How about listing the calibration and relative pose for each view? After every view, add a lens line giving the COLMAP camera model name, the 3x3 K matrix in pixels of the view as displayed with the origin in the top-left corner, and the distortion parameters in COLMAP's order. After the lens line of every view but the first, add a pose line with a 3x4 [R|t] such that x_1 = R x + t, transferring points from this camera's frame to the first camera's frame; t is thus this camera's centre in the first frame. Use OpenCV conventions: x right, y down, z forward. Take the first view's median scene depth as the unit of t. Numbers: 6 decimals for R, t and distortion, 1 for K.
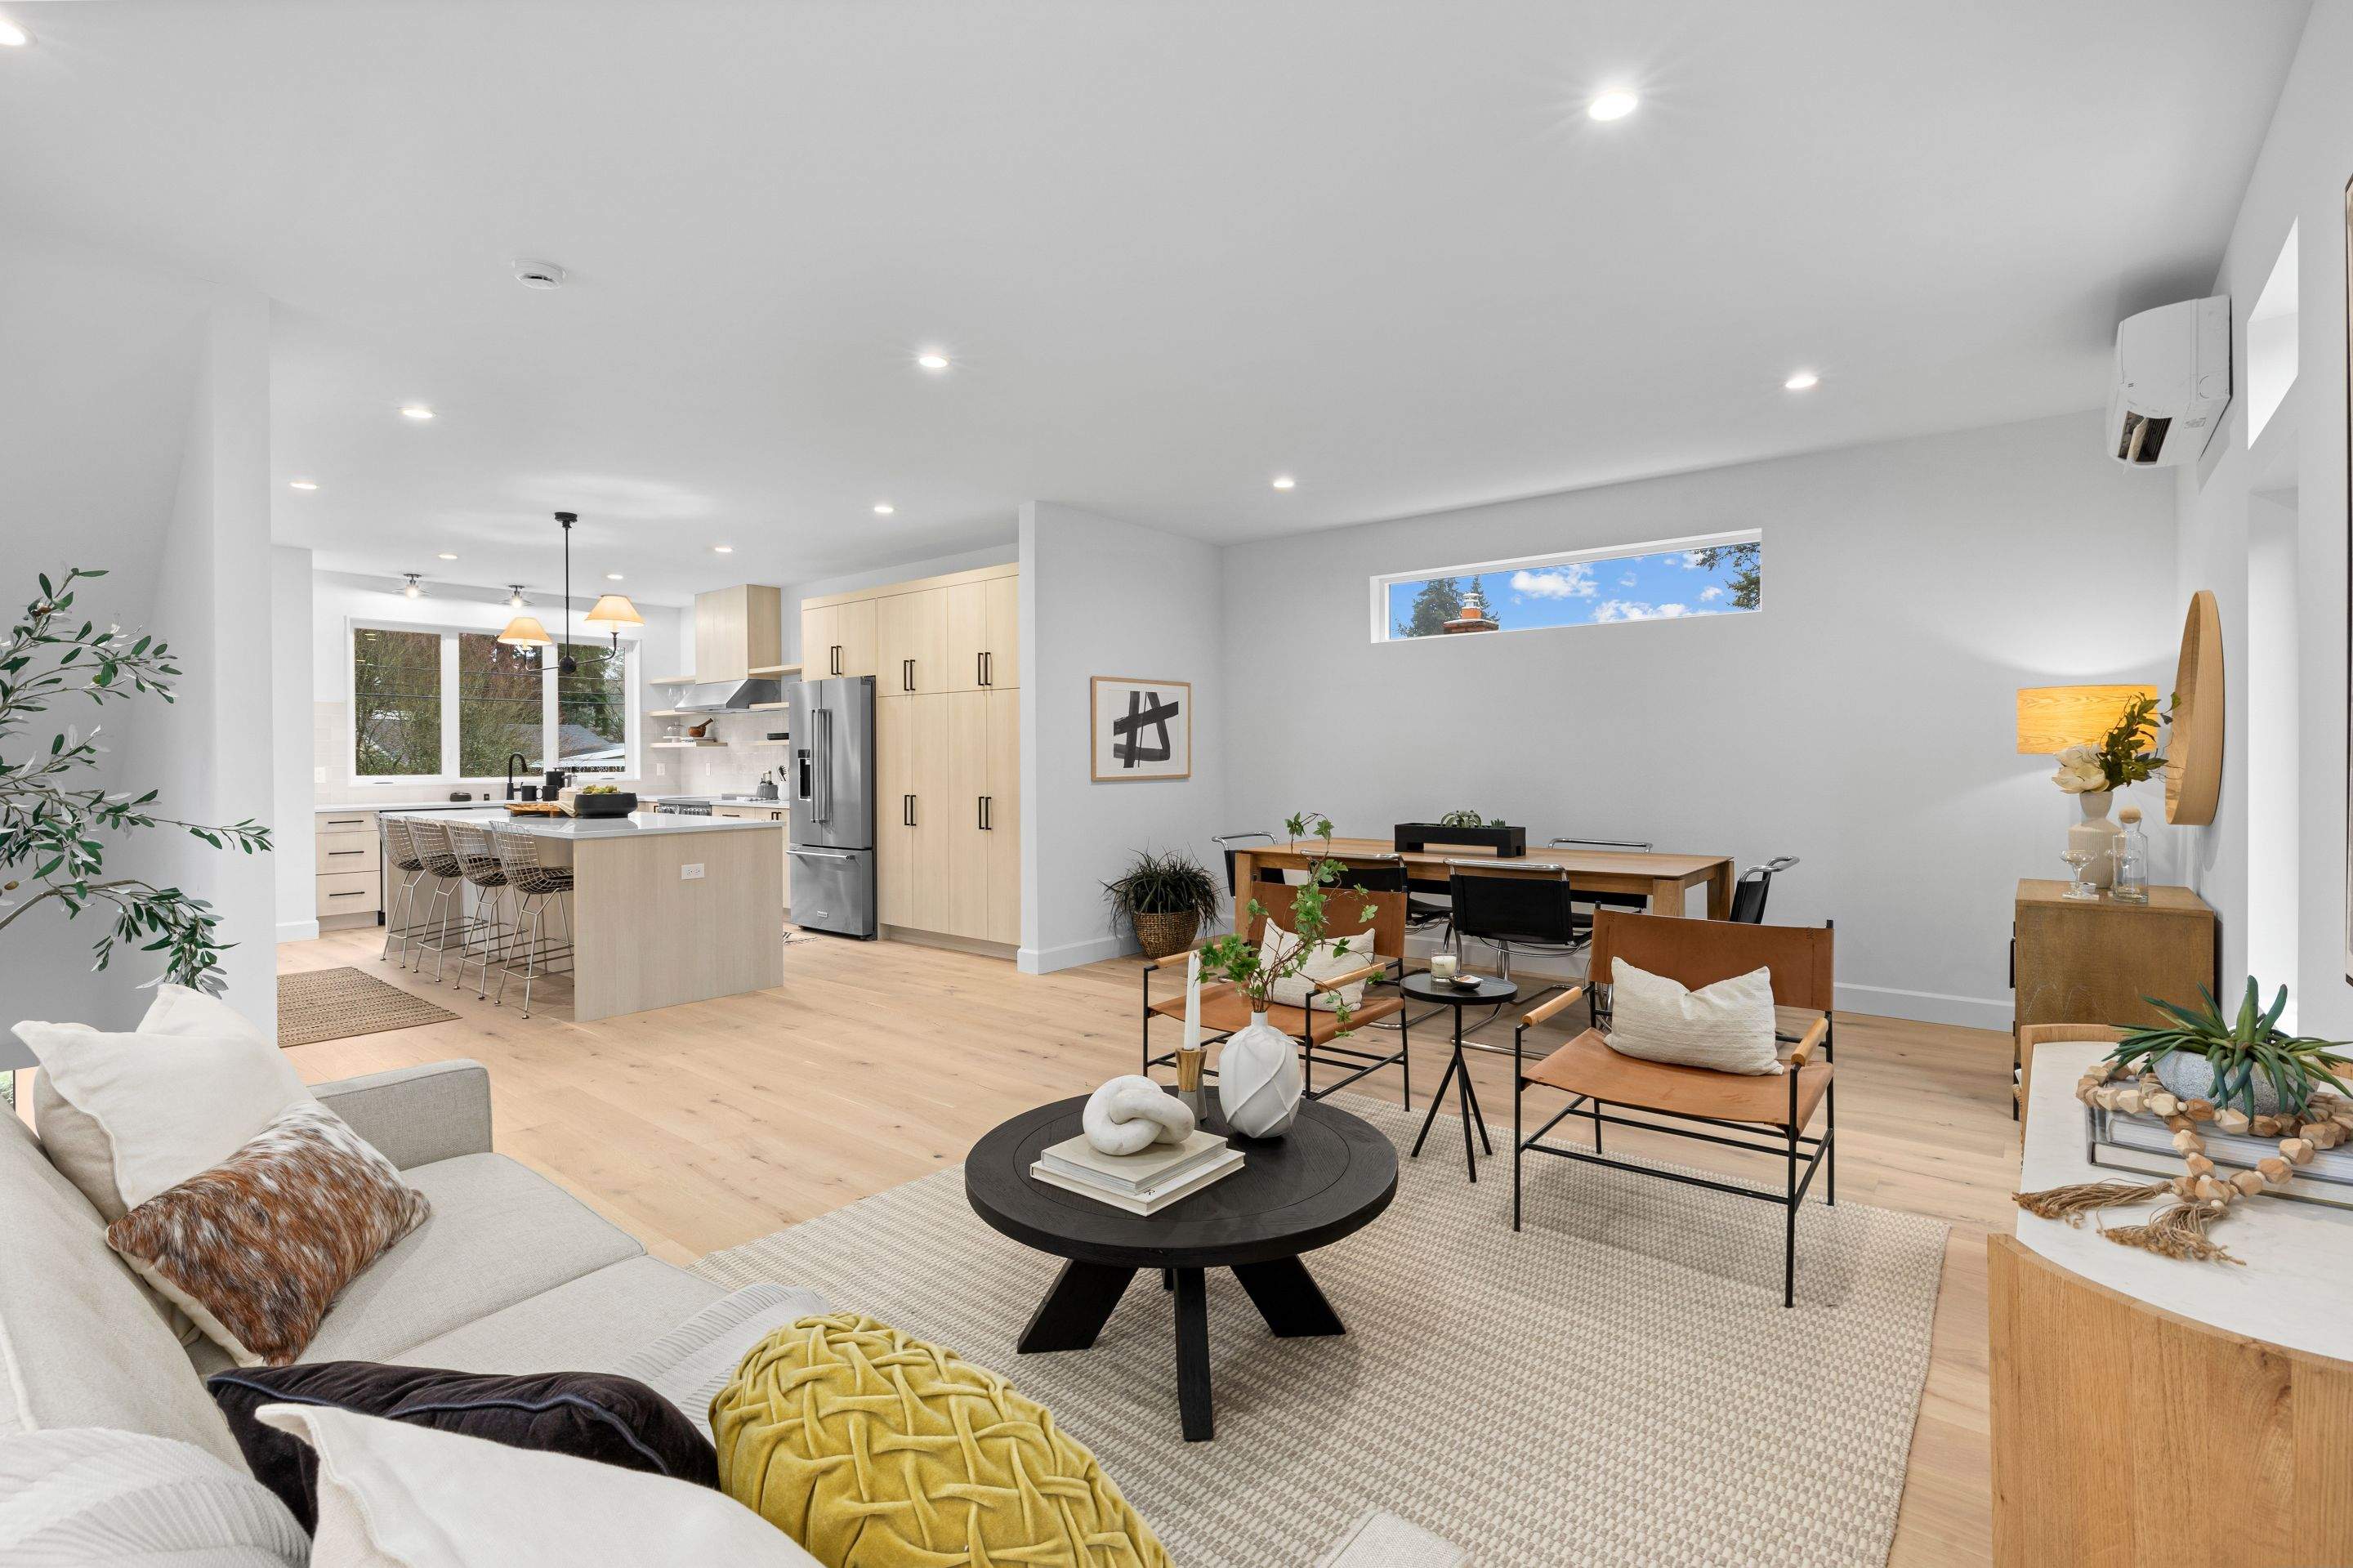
lens RADIAL K [[1075.5, 0, 1187.3], [0, 1075.5, 756.1], [0, 0, 1]] dist [-0.003758, 0.000650]
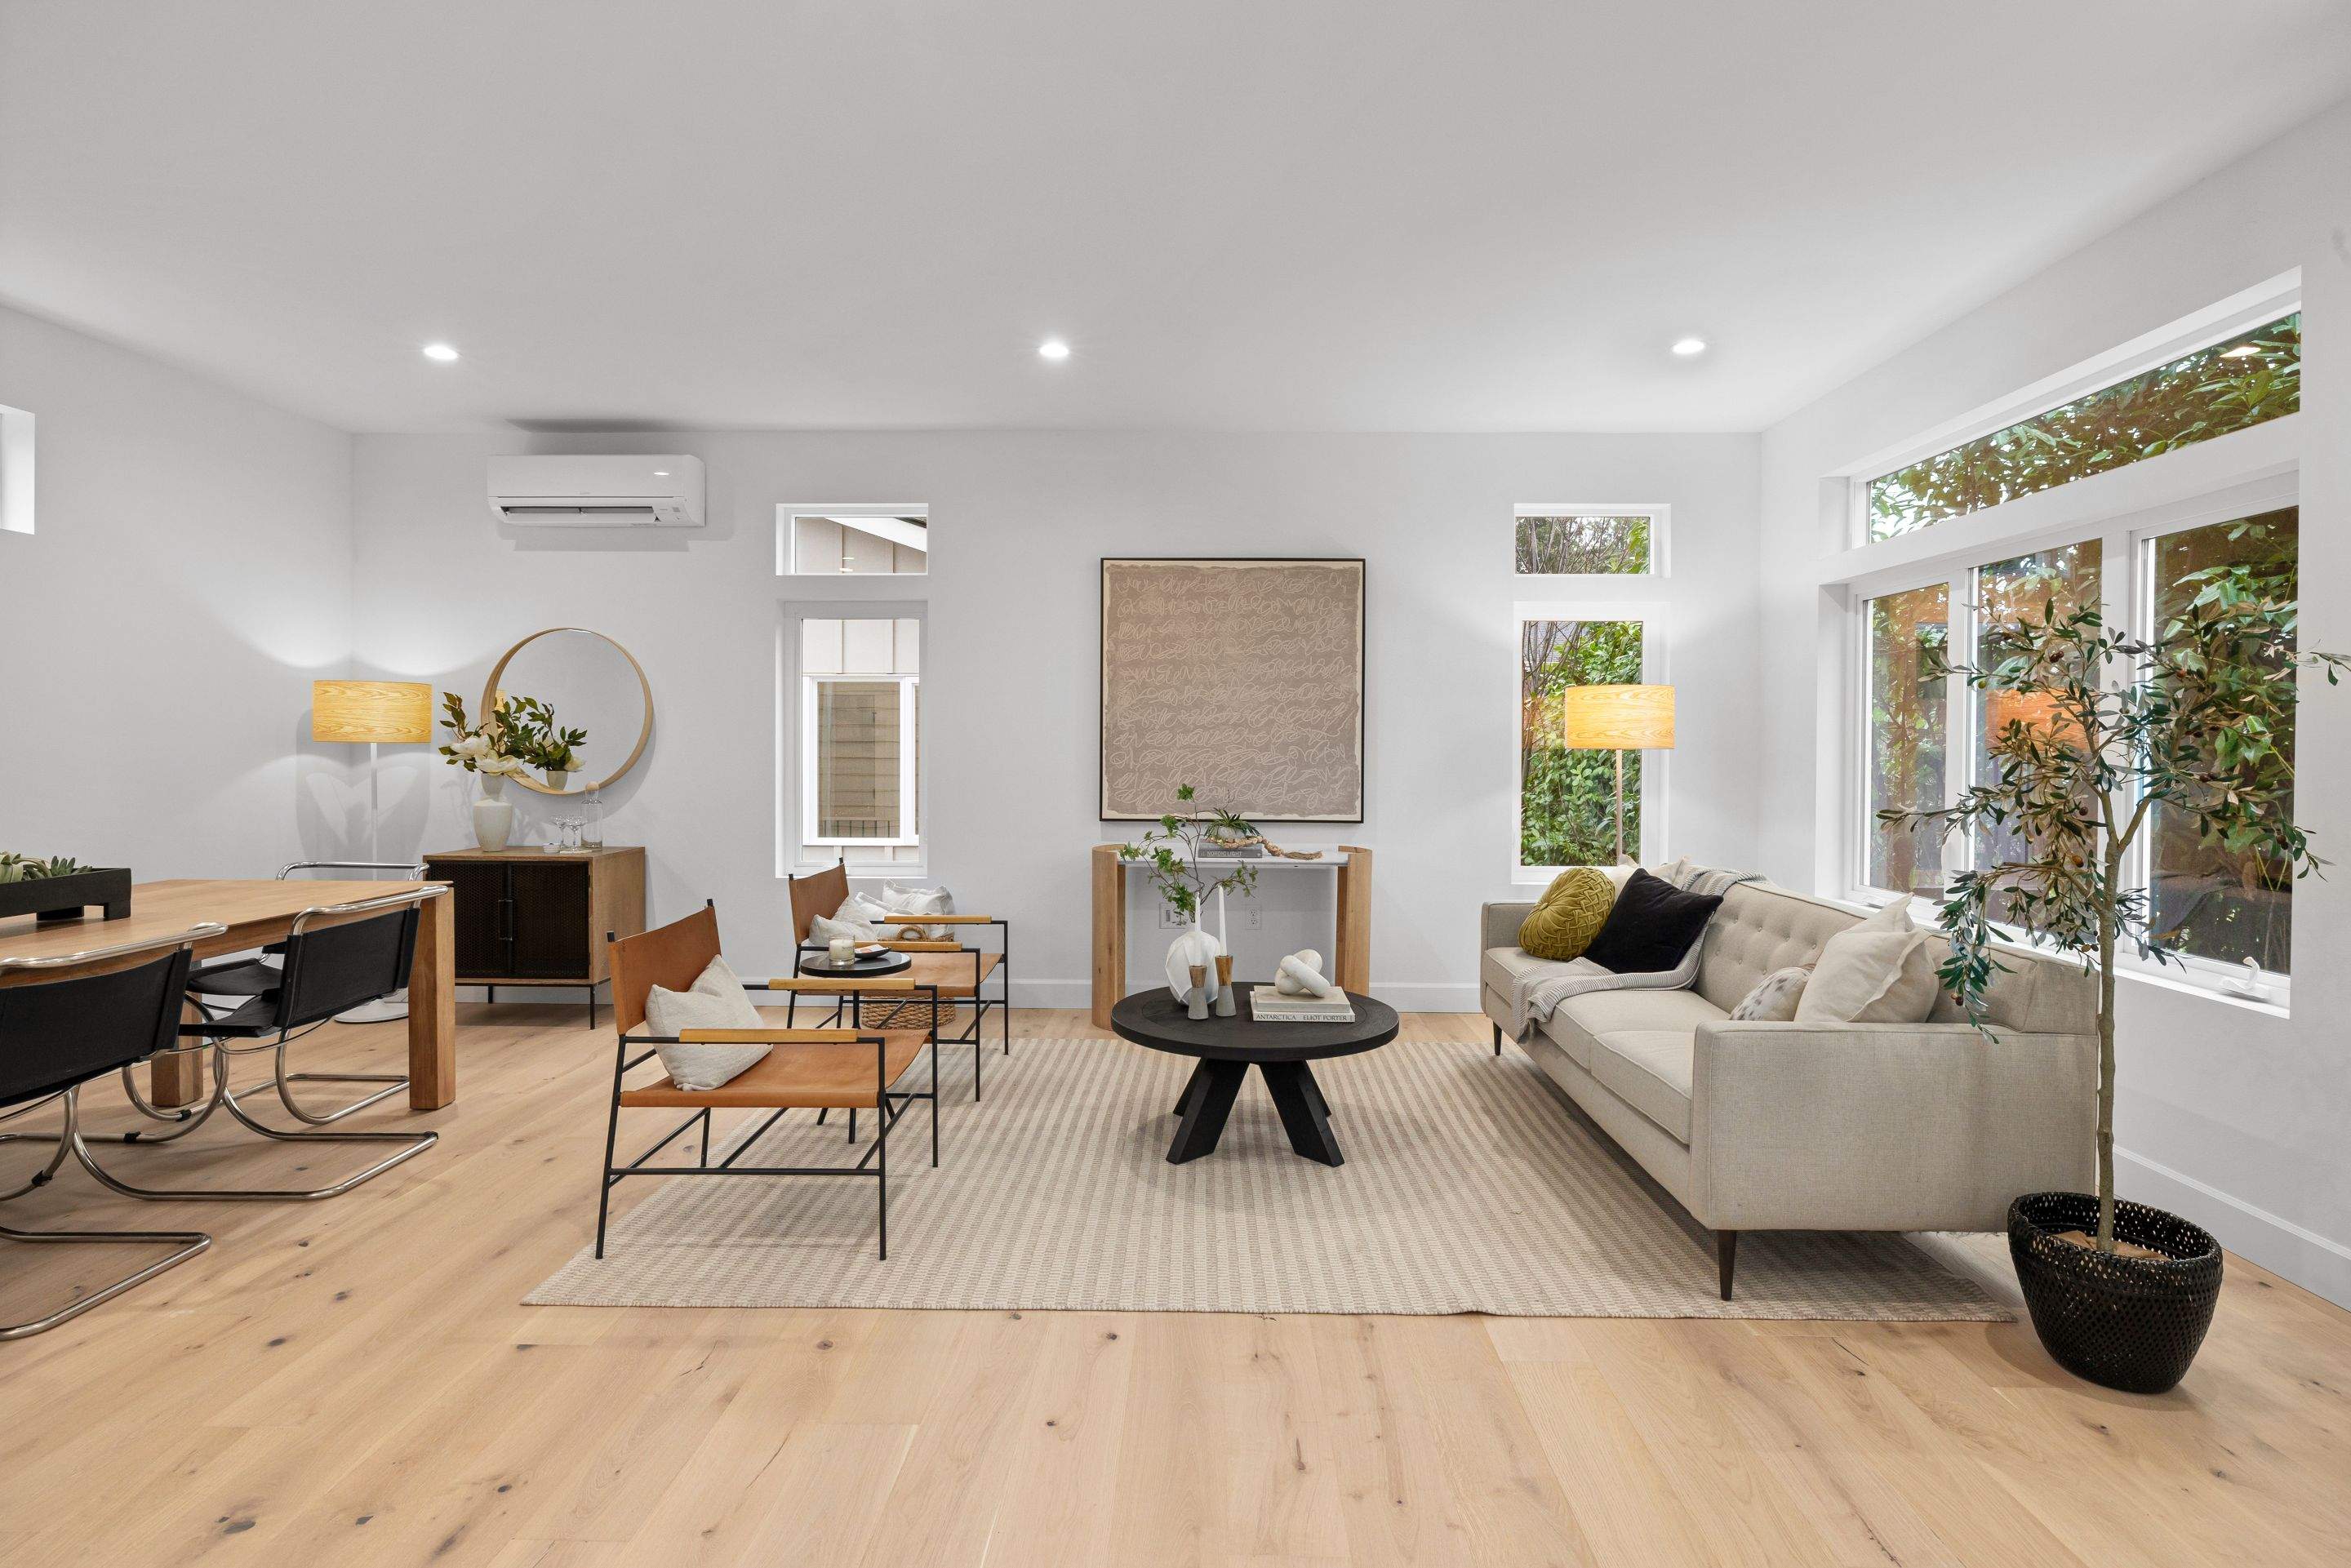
lens RADIAL K [[1200.8, 0, 1171.4], [0, 1200.8, 761.7], [0, 0, 1]] dist [-0.002468, 0.000011]
pose [[-0.608944, -0.008659, 0.793166, -0.403672], [-0.000502, 0.999944, 0.010532, 0.001439], [-0.793213, 0.006015, -0.608915, 0.678159]]
